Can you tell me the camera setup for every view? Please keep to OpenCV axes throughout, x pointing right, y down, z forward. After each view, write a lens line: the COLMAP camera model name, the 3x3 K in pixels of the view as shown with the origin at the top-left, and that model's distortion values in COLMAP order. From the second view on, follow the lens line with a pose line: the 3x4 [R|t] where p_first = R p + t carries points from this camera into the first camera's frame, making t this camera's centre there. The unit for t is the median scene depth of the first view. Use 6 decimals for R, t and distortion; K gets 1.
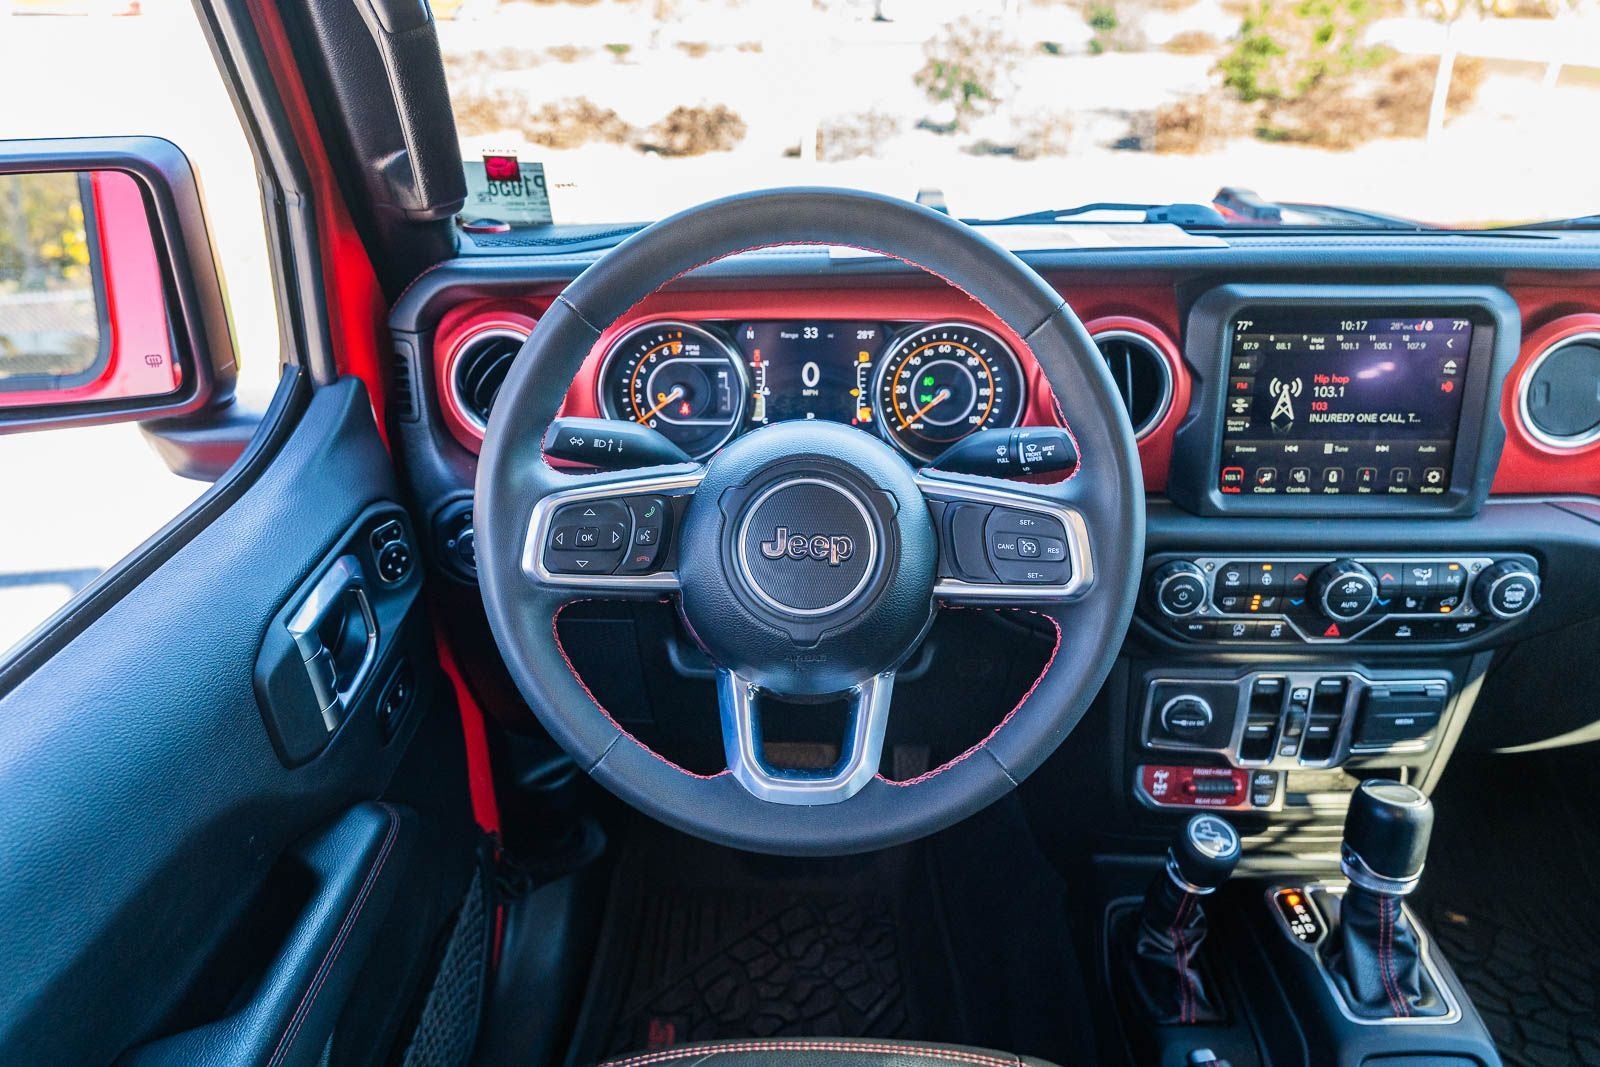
lens RADIAL K [[1120.0, 0, 800.0], [0, 1120.0, 533.5], [0, 0, 1]] dist [-0.002523, -0.003036]
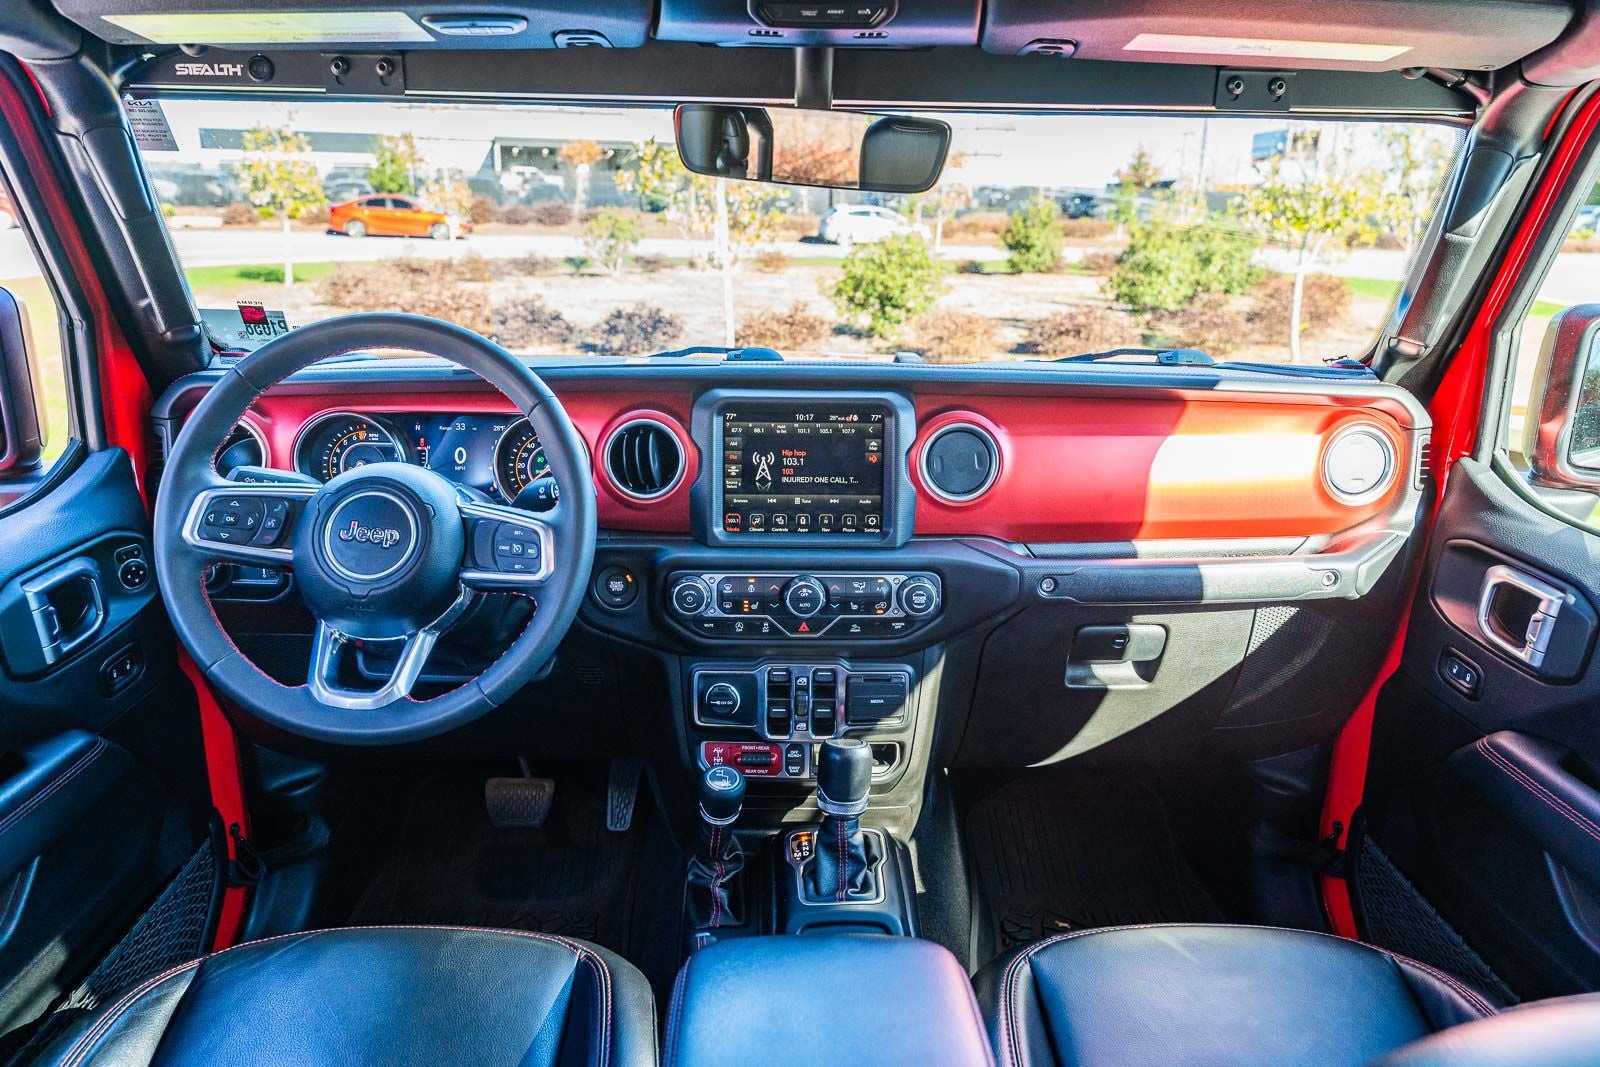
lens RADIAL K [[1100.1, 0, 800.0], [0, 1100.1, 533.5], [0, 0, 1]] dist [-0.005416, -0.003535]
pose [[0.999334, 0.005326, 0.036087, 0.421731], [0.000870, 0.985526, -0.169520, 0.207212], [-0.036468, 0.169439, 0.984866, -0.399066]]
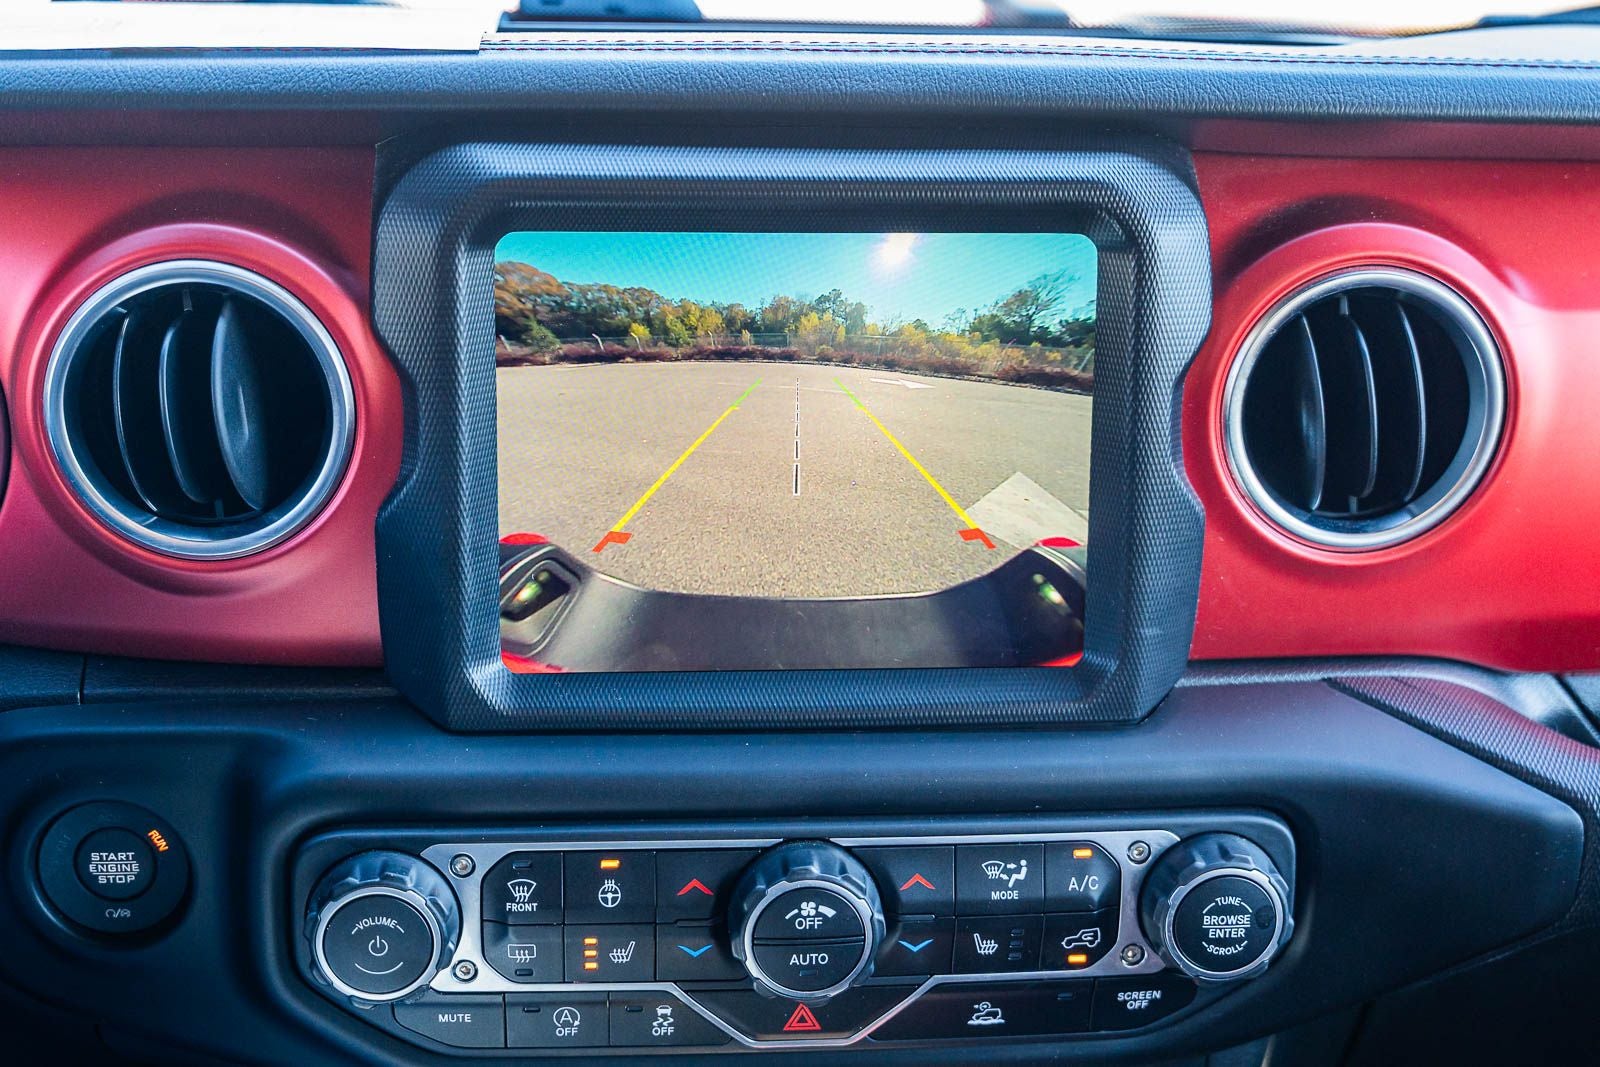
lens RADIAL K [[2047.3, 0, 801.0], [0, 2047.3, 478.1], [0, 0, 1]] dist [0.003875, 0.012801]
pose [[0.996184, -0.004881, 0.087145, 0.415780], [0.011867, 0.996738, -0.079828, -0.044830], [-0.086471, 0.080558, 0.992992, 0.273735]]
